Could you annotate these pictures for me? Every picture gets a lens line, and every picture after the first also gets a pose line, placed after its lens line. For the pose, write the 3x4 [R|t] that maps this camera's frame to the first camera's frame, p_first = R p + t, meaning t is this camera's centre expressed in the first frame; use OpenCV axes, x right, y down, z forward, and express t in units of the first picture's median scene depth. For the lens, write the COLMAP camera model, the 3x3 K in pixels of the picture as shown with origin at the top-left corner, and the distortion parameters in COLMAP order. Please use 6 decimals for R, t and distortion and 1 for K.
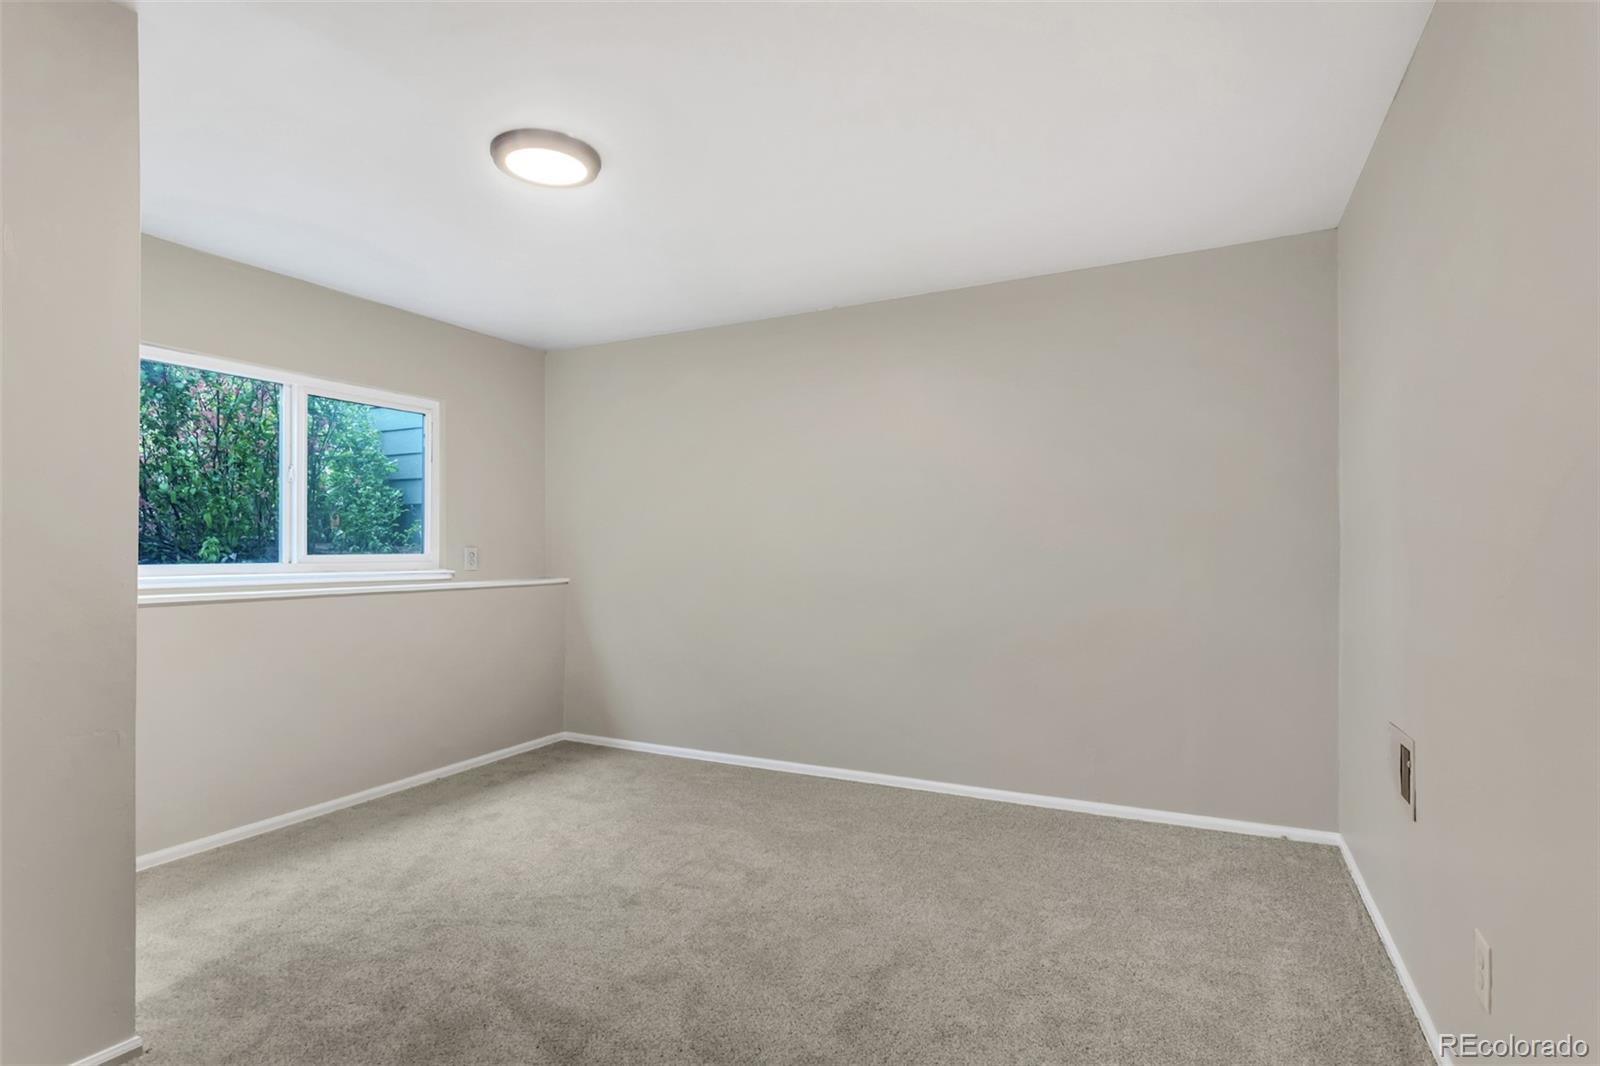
lens RADIAL K [[813.7, 0, 800.7], [0, 813.7, 541.2], [0, 0, 1]] dist [0.000334, 0.000007]
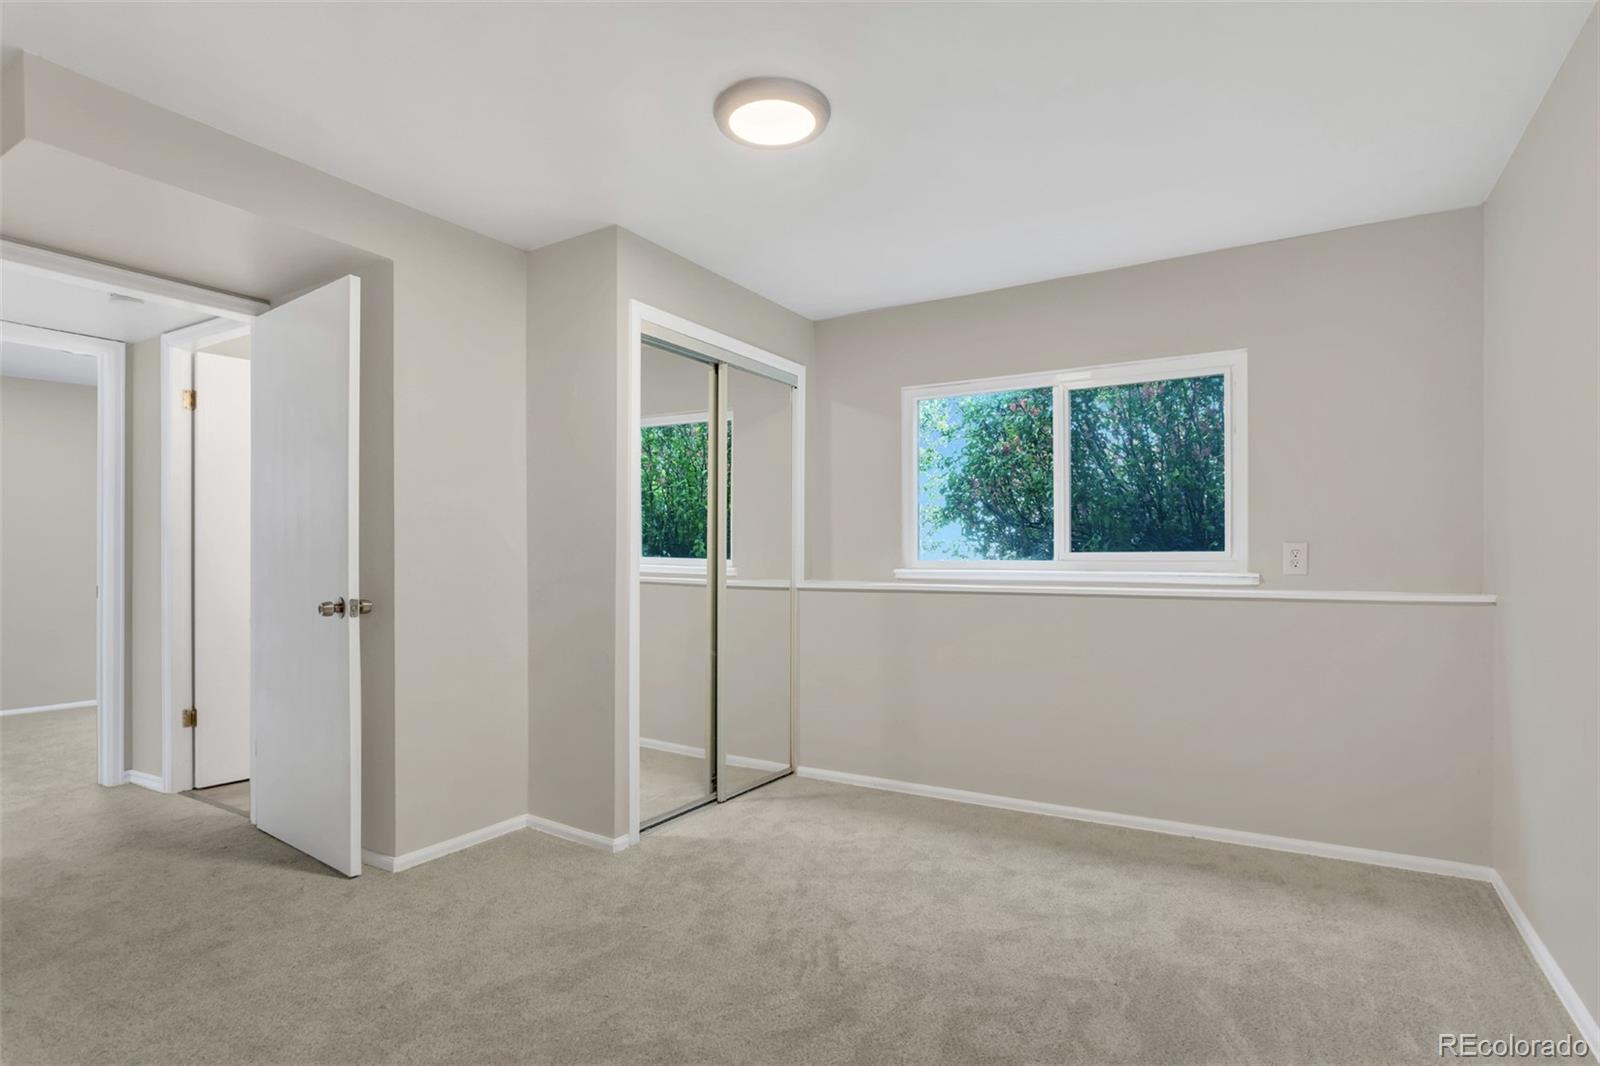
lens RADIAL K [[813.7, 0, 799.2], [0, 813.7, 540.5], [0, 0, 1]] dist [0.000334, 0.000007]
pose [[-0.077116, -0.010103, -0.996971, 0.397533], [0.016005, 0.999807, -0.011370, 0.008058], [0.996894, -0.016834, -0.076940, 0.730279]]
